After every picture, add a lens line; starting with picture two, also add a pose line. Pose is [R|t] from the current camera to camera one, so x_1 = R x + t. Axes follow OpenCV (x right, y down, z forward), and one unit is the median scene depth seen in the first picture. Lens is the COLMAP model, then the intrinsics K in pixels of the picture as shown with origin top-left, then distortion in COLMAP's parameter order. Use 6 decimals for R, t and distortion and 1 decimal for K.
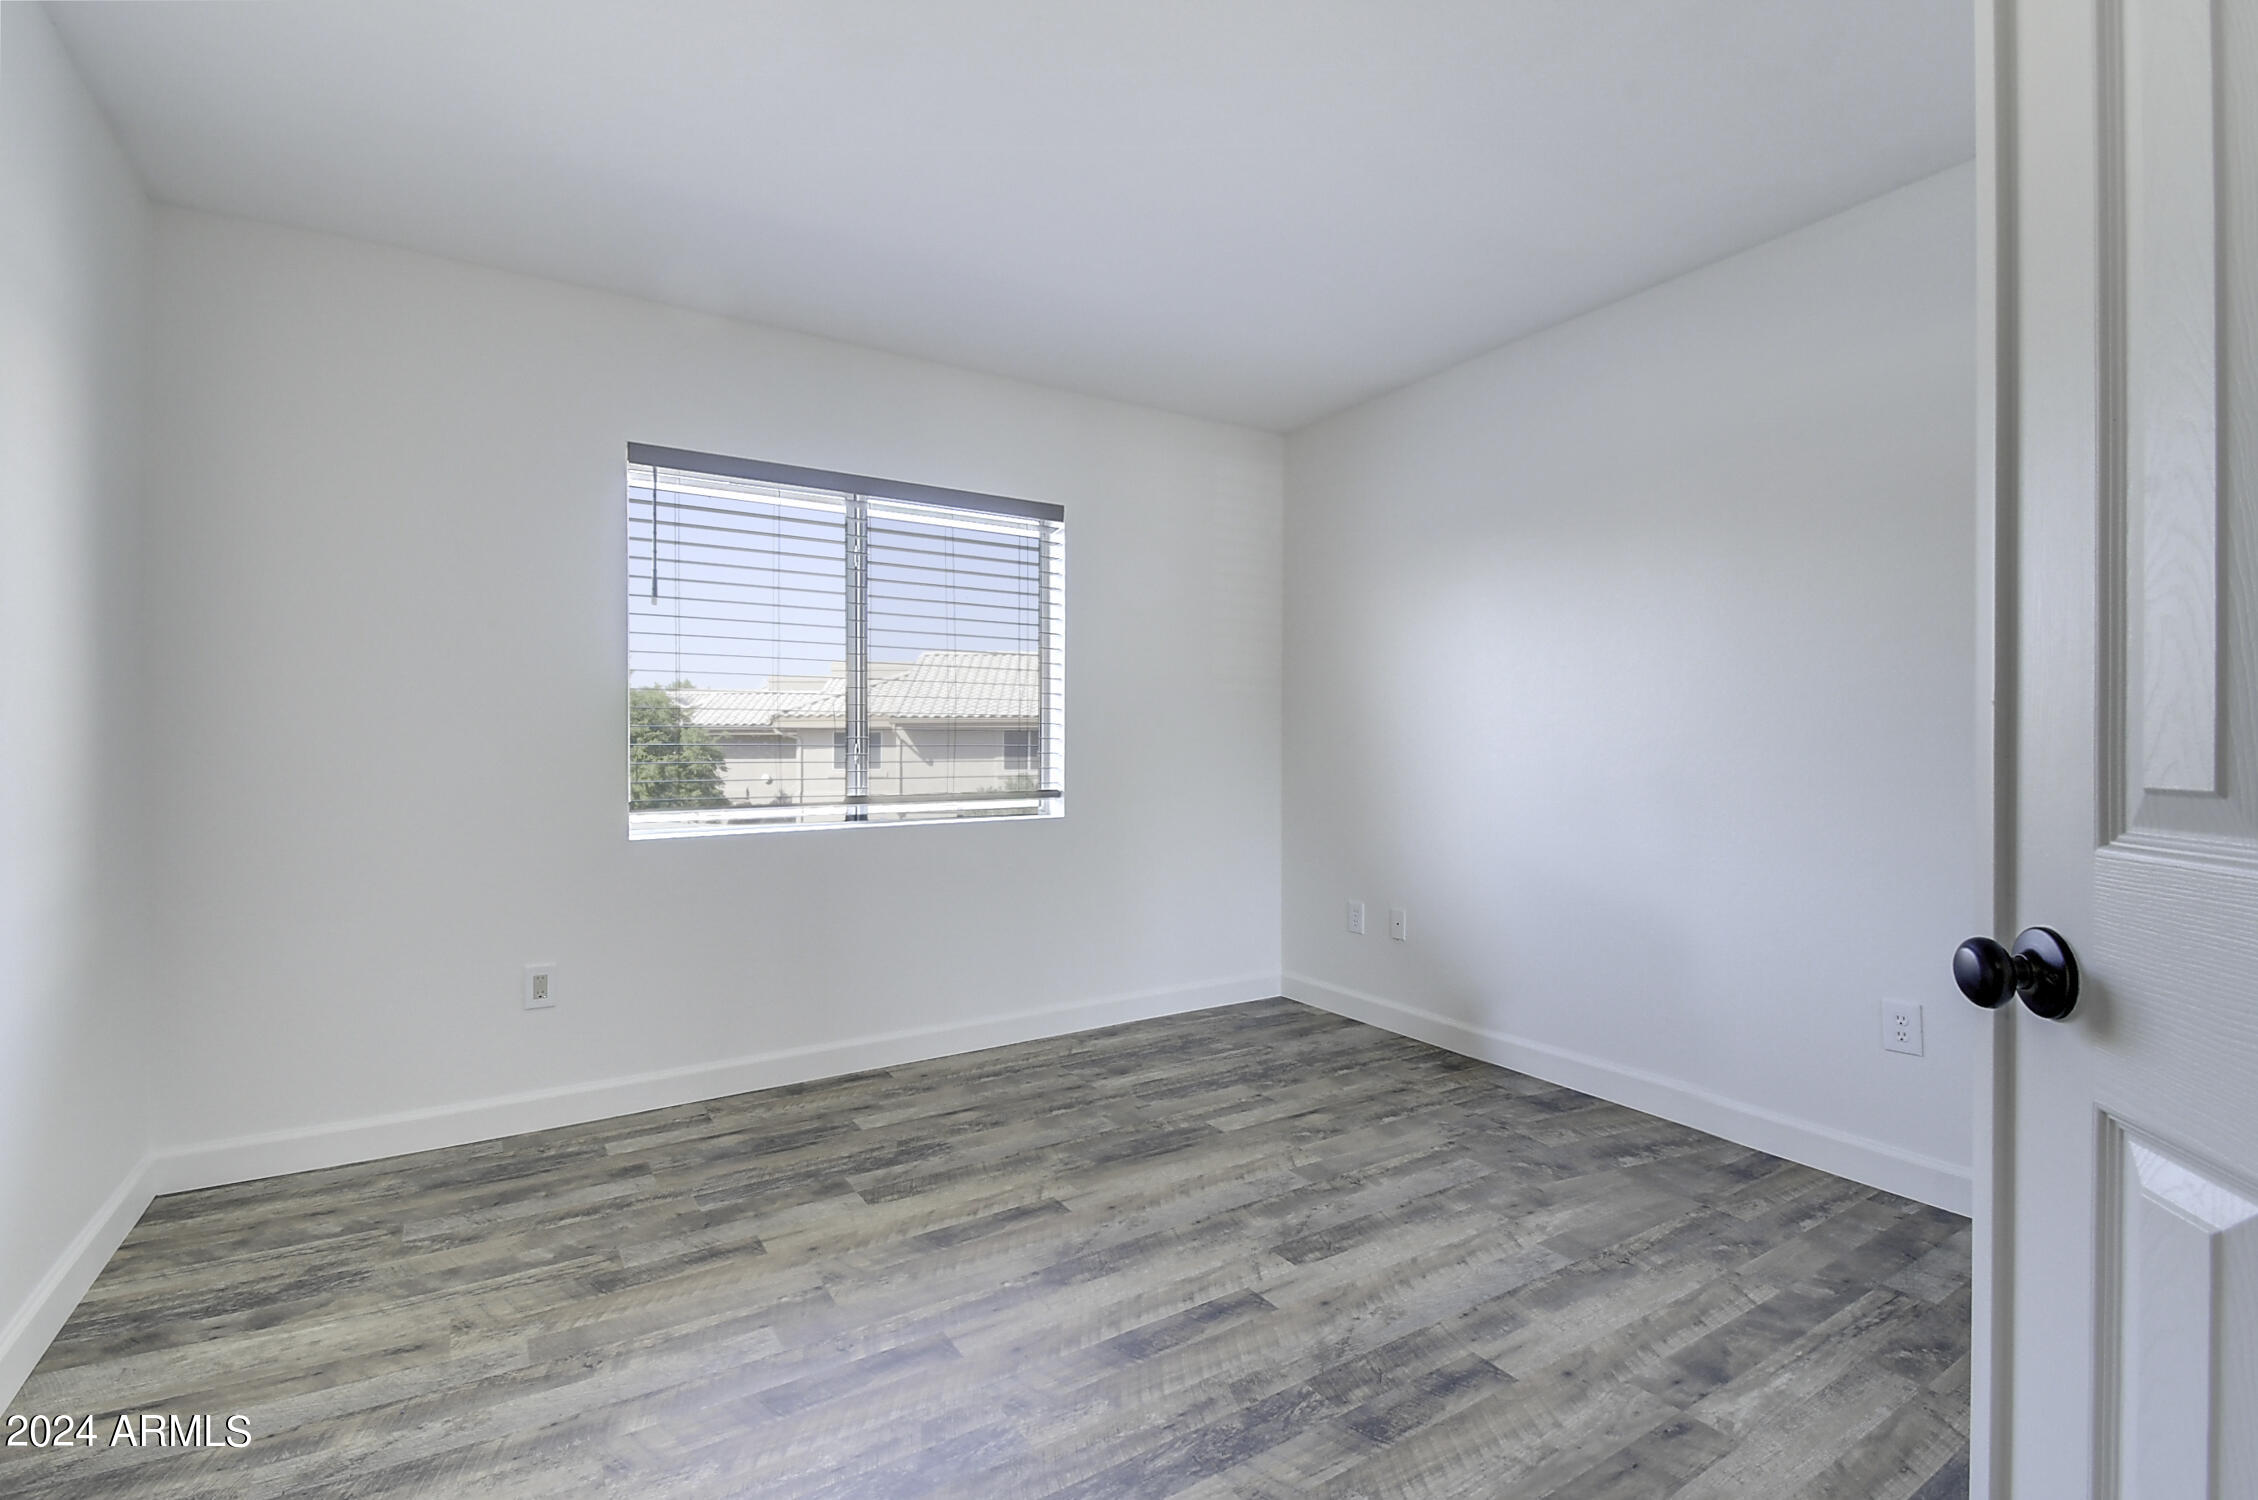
lens RADIAL K [[981.8, 0, 1098.8], [0, 981.8, 754.9], [0, 0, 1]] dist [0.063773, -0.000131]
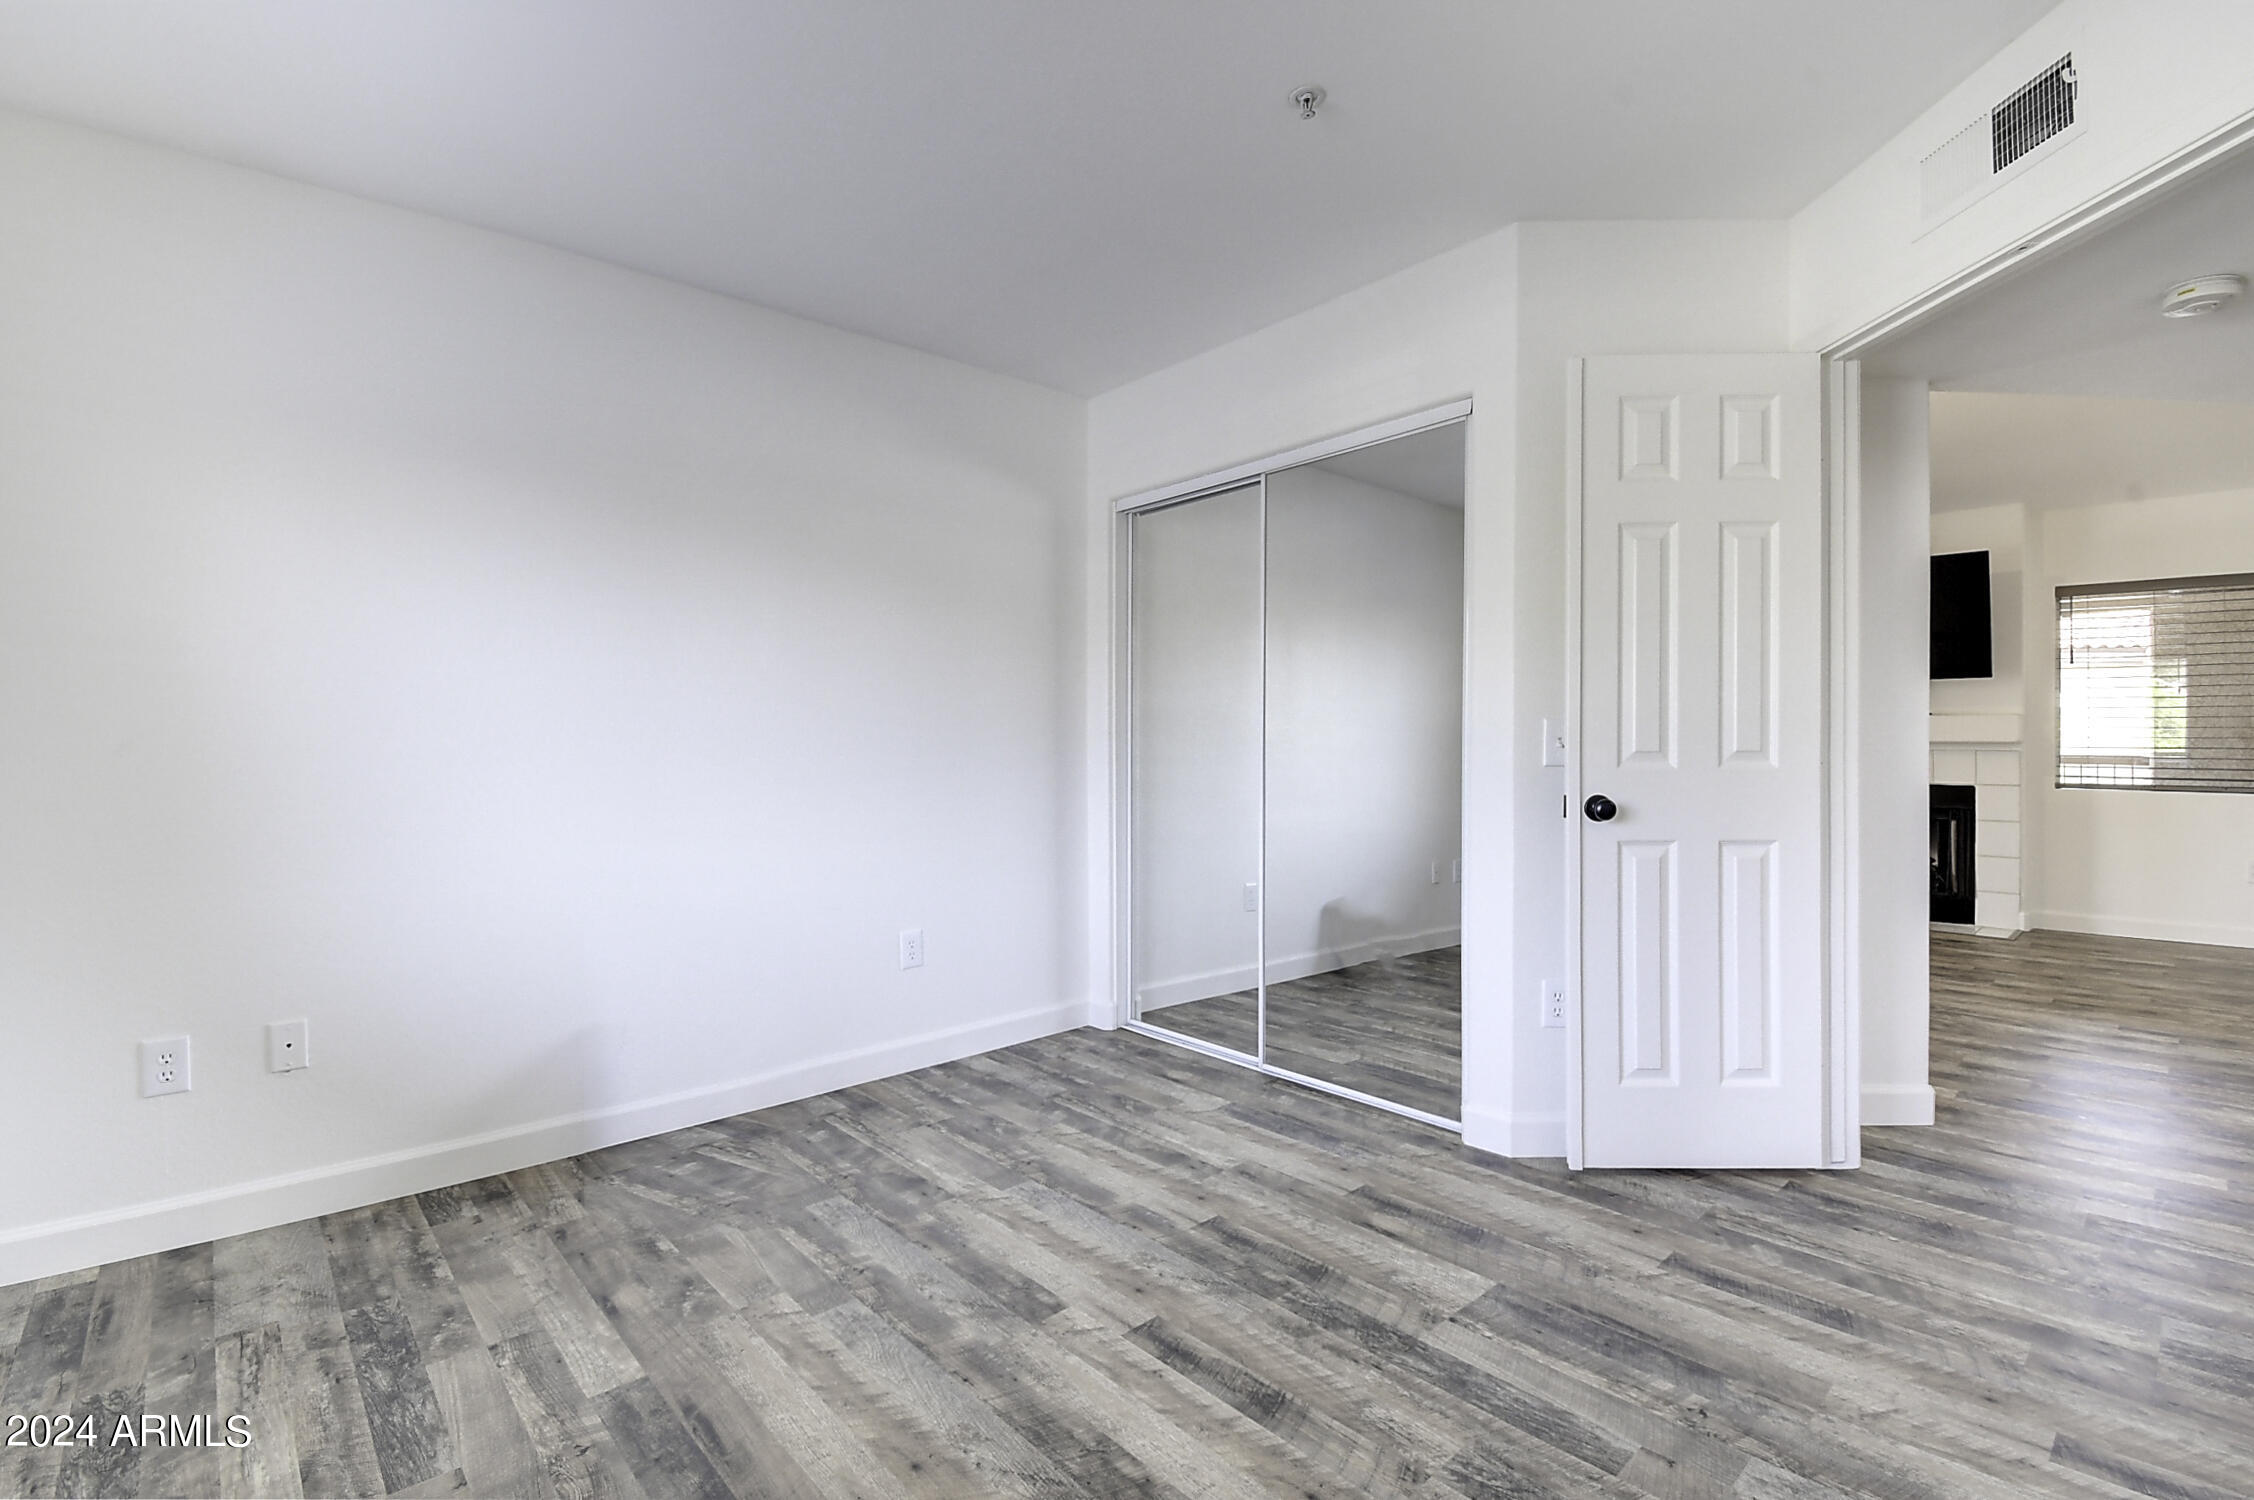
lens RADIAL K [[1032.2, 0, 1127.0], [0, 1032.2, 750.0], [0, 0, 1]] dist [0.027138, -0.023195]
pose [[-0.164718, 0.002099, 0.986338, -0.743830], [0.016811, 0.999858, 0.000680, 0.000436], [-0.986197, 0.016693, -0.164730, 1.085422]]
